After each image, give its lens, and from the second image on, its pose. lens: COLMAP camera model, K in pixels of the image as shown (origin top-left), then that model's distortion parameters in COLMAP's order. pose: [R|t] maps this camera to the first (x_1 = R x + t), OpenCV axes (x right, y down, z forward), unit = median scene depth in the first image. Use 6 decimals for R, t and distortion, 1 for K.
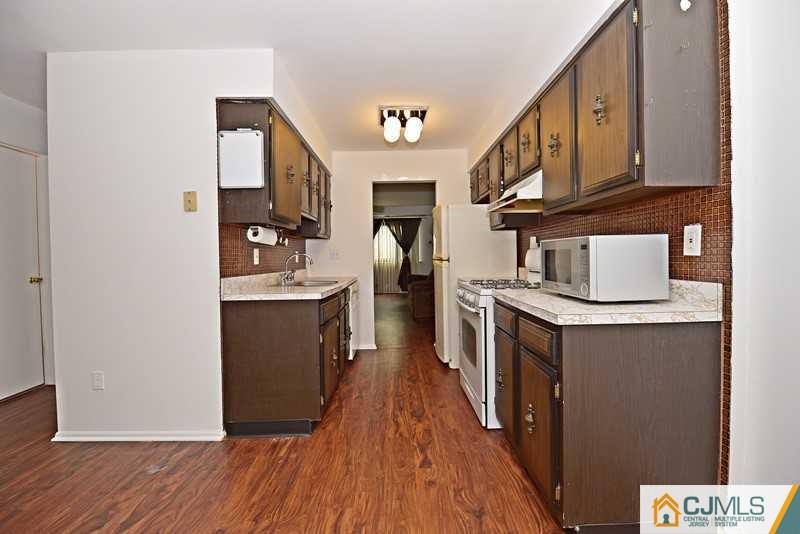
lens RADIAL K [[345.1, 0, 402.8], [0, 345.1, 263.2], [0, 0, 1]] dist [-0.005608, -0.007547]
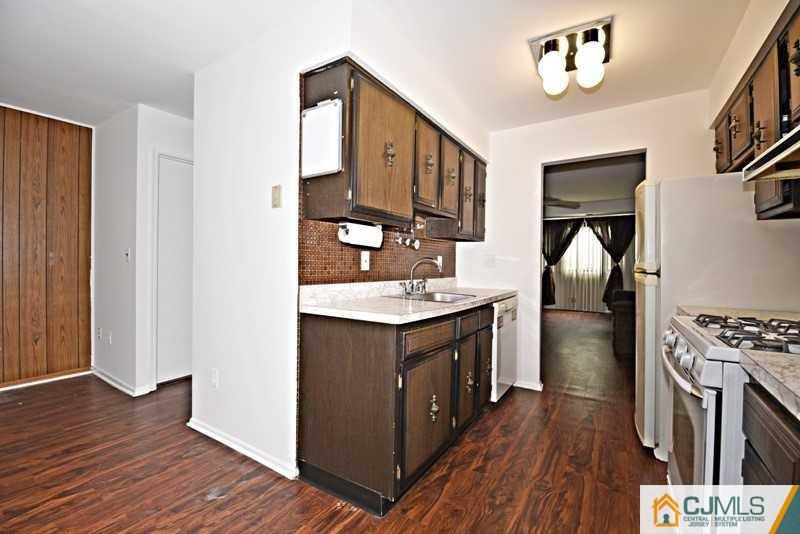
lens RADIAL K [[345.1, 0, 402.6], [0, 345.1, 263.7], [0, 0, 1]] dist [-0.005608, -0.007547]
pose [[0.835626, 0.023718, -0.548786, 0.137089], [-0.033659, 0.999401, -0.008058, -0.010590], [0.548266, 0.025205, 0.835924, 0.421746]]
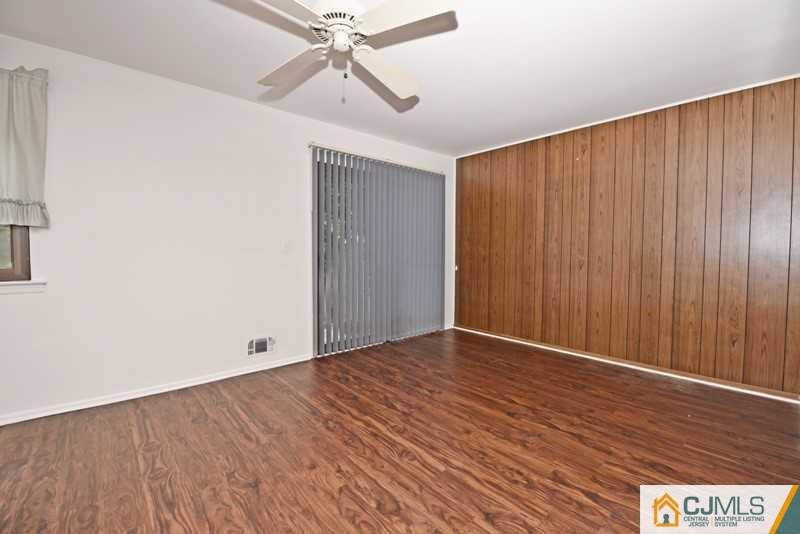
lens RADIAL K [[345.1, 0, 400.5], [0, 345.1, 263.4], [0, 0, 1]] dist [-0.005608, -0.007547]
pose [[-0.758058, 0.033043, -0.651350, -0.118347], [-0.012934, 0.997758, 0.065668, -0.015224], [0.652059, 0.058205, -0.755930, 0.895208]]
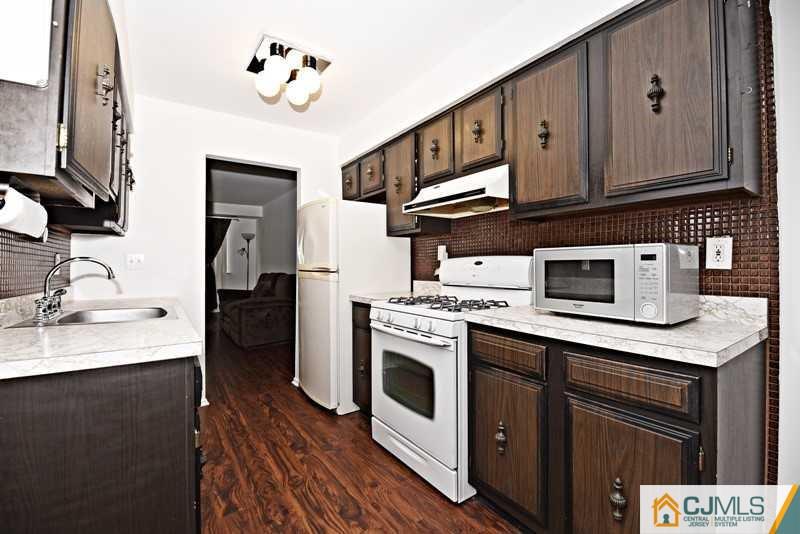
lens RADIAL K [[345.1, 0, 400.0], [0, 345.1, 263.4], [0, 0, 1]] dist [-0.005608, -0.007547]
pose [[0.831009, 0.018085, 0.555964, -0.270667], [-0.000451, 0.999493, -0.031838, -0.004810], [-0.556258, 0.026207, 0.830596, 0.450135]]
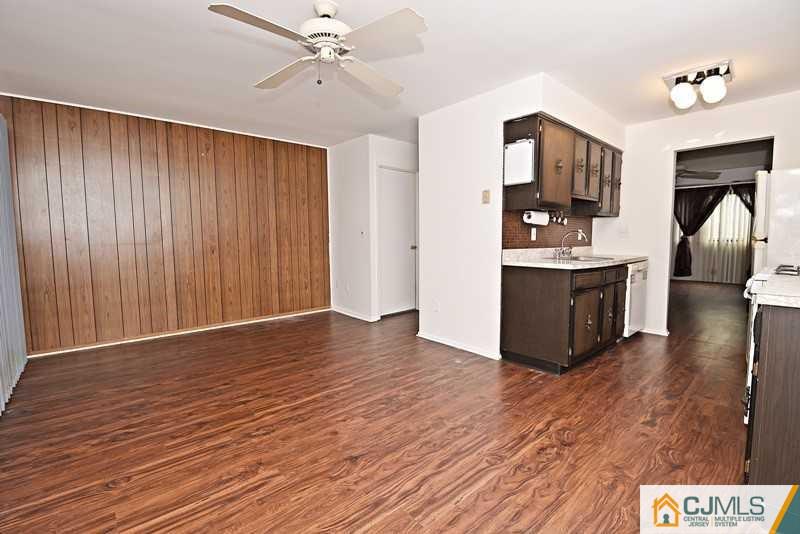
lens RADIAL K [[356.8, 0, 402.5], [0, 356.8, 263.7], [0, 0, 1]] dist [-0.005179, -0.005684]
pose [[0.650560, 0.068036, -0.756402, 0.317137], [-0.019394, 0.997143, 0.073009, 0.002924], [0.759208, -0.032827, 0.650020, -0.272976]]
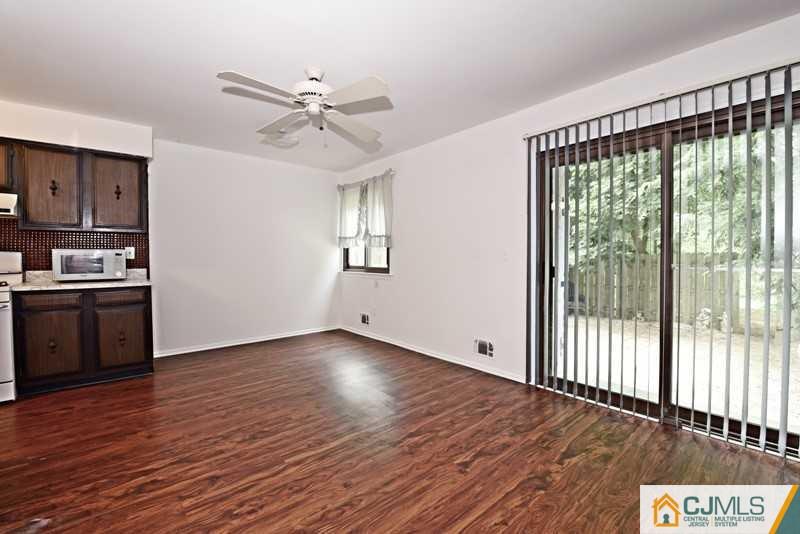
lens RADIAL K [[345.1, 0, 401.6], [0, 345.1, 261.5], [0, 0, 1]] dist [-0.005608, -0.007547]
pose [[-0.641284, 0.006976, 0.767272, -1.548431], [0.029471, 0.999445, 0.015545, 0.011510], [-0.766738, 0.032581, -0.641133, 0.696415]]
